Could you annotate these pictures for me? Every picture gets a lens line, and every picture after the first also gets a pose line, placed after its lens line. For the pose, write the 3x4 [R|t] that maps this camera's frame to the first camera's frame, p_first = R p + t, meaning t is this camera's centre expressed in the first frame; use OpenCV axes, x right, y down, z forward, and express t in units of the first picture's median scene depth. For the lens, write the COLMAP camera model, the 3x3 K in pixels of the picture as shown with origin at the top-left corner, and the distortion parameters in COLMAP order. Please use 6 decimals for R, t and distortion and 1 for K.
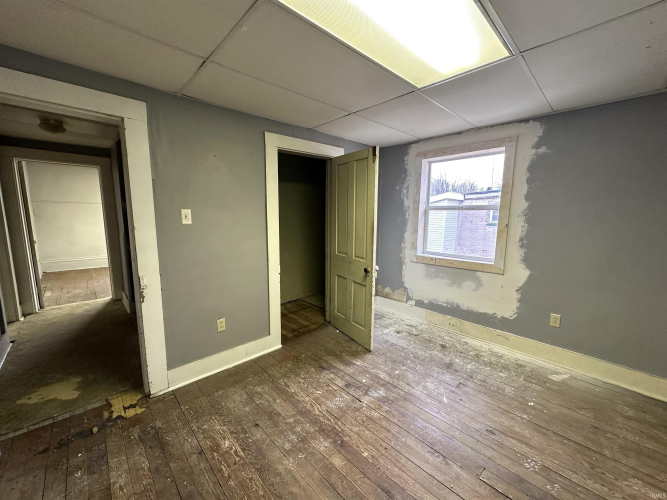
lens RADIAL K [[266.0, 0, 332.4], [0, 266.0, 249.8], [0, 0, 1]] dist [0.000368, 0.000431]
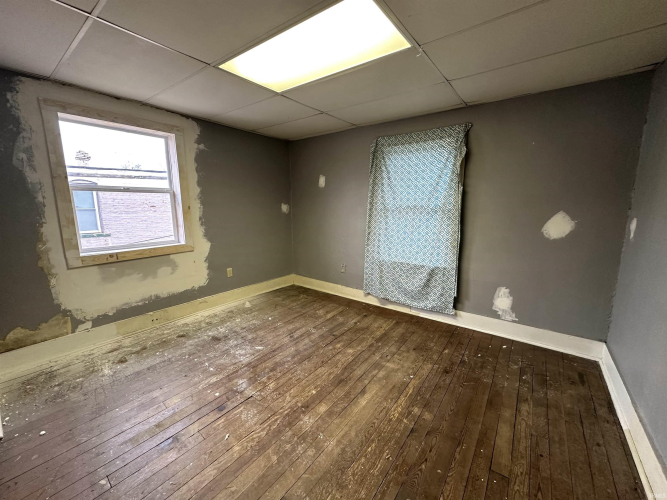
lens RADIAL K [[266.0, 0, 333.7], [0, 266.0, 250.0], [0, 0, 1]] dist [0.000368, 0.000431]
pose [[-0.157042, -0.180687, 0.970922, -0.568116], [0.126785, 0.971297, 0.201264, -0.065037], [-0.979420, 0.154705, -0.129626, 0.564961]]
